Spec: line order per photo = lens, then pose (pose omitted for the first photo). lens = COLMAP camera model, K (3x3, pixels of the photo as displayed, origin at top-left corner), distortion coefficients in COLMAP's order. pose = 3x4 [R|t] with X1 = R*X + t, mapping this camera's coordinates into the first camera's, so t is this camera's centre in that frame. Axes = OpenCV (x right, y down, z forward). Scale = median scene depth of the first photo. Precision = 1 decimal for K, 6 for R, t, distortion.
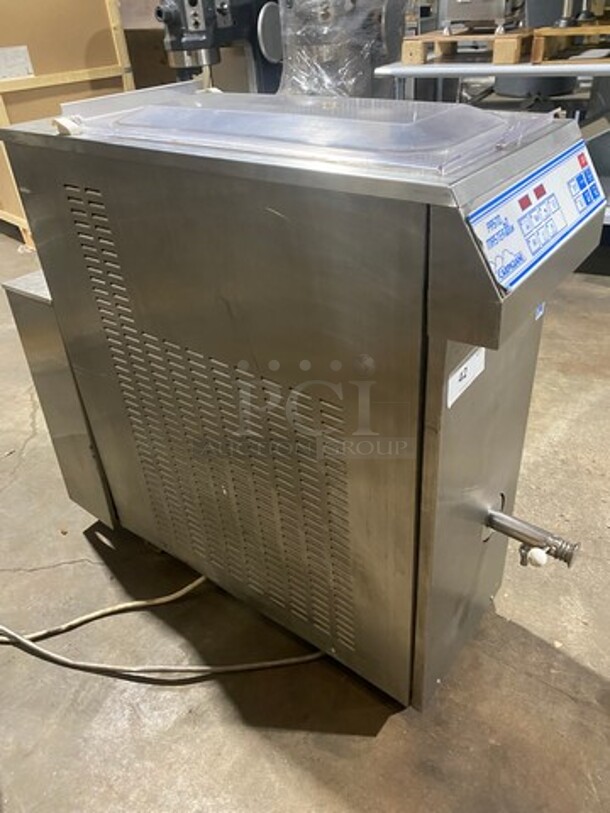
lens RADIAL K [[601.2, 0, 322.8], [0, 601.2, 403.0], [0, 0, 1]] dist [0.003519, 0.000663]
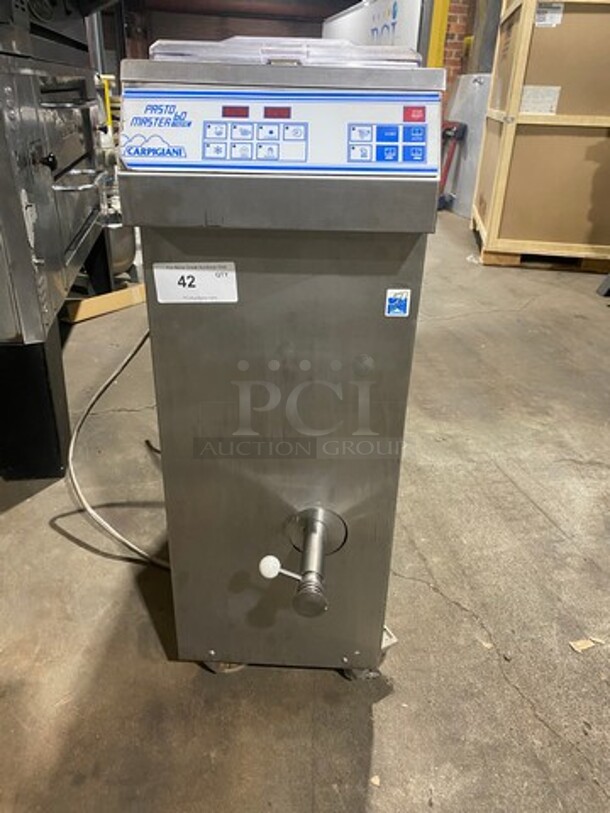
lens RADIAL K [[614.6, 0, 324.8], [0, 614.6, 409.5], [0, 0, 1]] dist [0.006809, -0.003525]
pose [[0.579260, 0.443750, -0.683772, 0.781942], [-0.508803, 0.852192, 0.122017, -0.072112], [0.636850, 0.277225, 0.719422, 0.307144]]
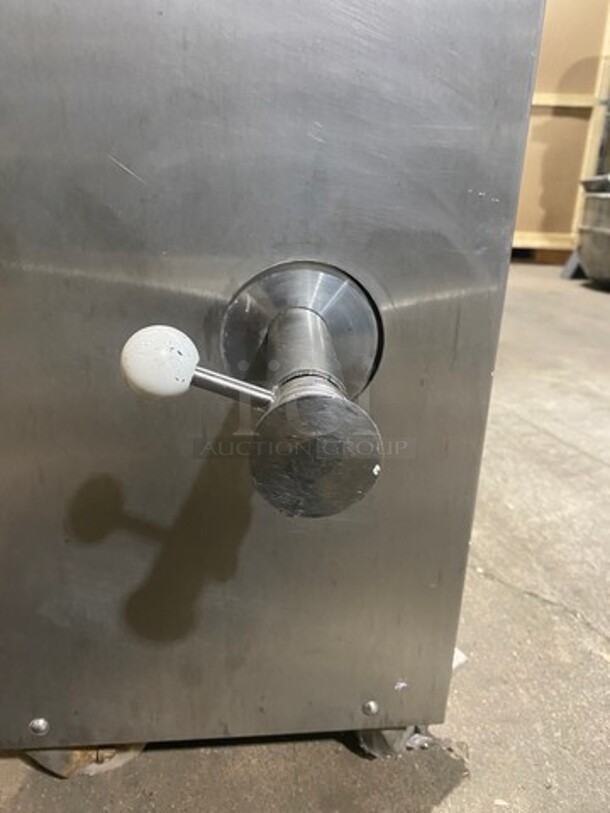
lens RADIAL K [[617.9, 0, 332.5], [0, 617.9, 403.0], [0, 0, 1]] dist [-0.001198, 0.001125]
pose [[0.682863, 0.331533, -0.650987, 0.496248], [-0.466979, 0.883364, -0.039968, 0.214896], [0.561808, 0.331290, 0.758036, 0.739792]]
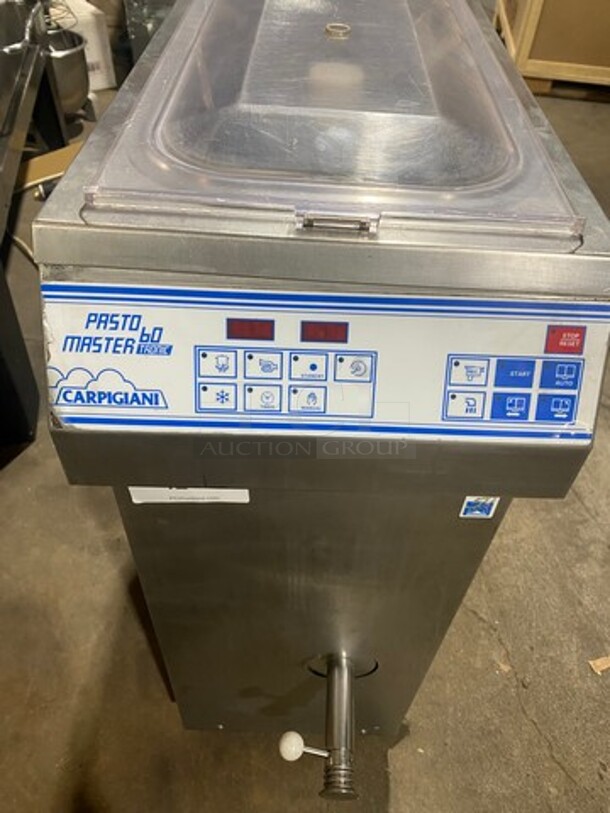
lens RADIAL K [[614.1, 0, 328.5], [0, 614.1, 397.6], [0, 0, 1]] dist [0.007465, -0.008747]
pose [[0.592524, 0.641423, -0.487330, 0.411558], [-0.527909, 0.766139, 0.366528, -0.314999], [0.608462, 0.040089, 0.792569, 0.363434]]
